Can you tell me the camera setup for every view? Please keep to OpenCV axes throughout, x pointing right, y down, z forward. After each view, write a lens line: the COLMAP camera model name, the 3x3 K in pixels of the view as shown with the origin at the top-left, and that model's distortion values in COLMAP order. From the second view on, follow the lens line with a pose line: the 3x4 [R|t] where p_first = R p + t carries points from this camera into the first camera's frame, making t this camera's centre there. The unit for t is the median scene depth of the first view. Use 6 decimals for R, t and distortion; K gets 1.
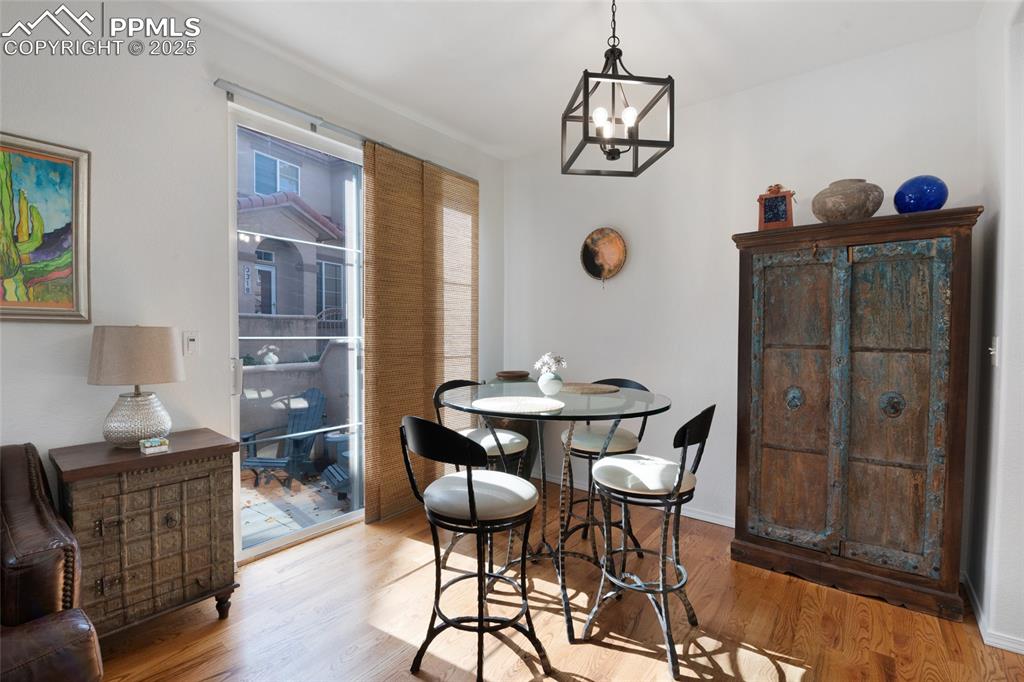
lens RADIAL K [[446.6, 0, 504.0], [0, 446.6, 342.7], [0, 0, 1]] dist [0.001127, -0.009913]
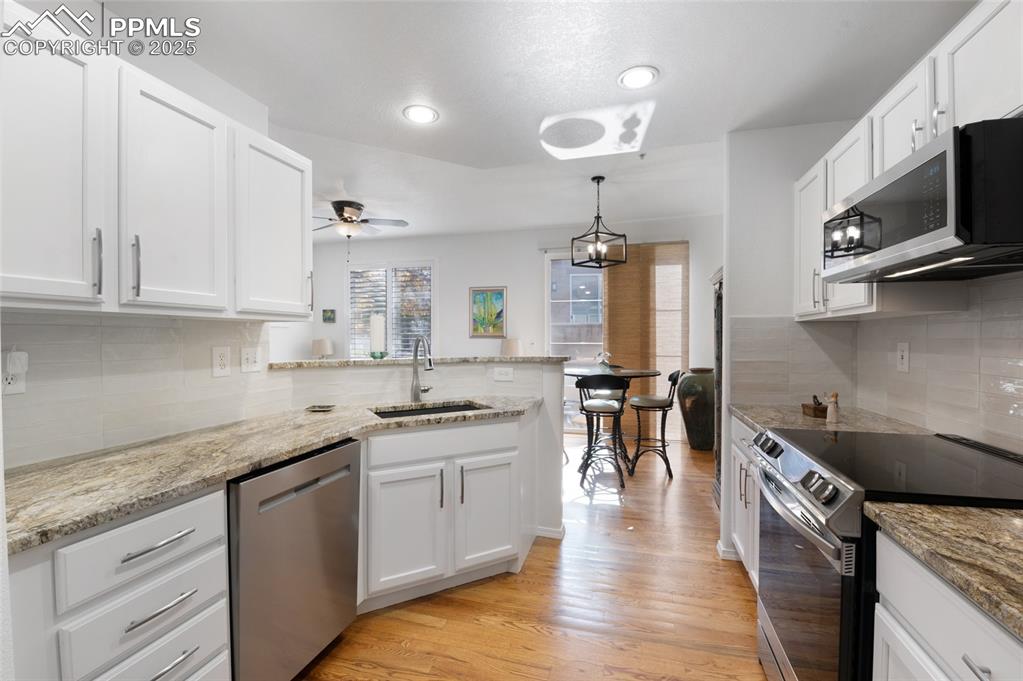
lens RADIAL K [[446.2, 0, 503.5], [0, 446.2, 342.2], [0, 0, 1]] dist [0.001127, -0.009913]
pose [[0.372473, 0.007557, -0.928012, 1.216852], [-0.016869, 0.999857, 0.001372, -0.010331], [0.927890, 0.015143, 0.372547, -0.150157]]
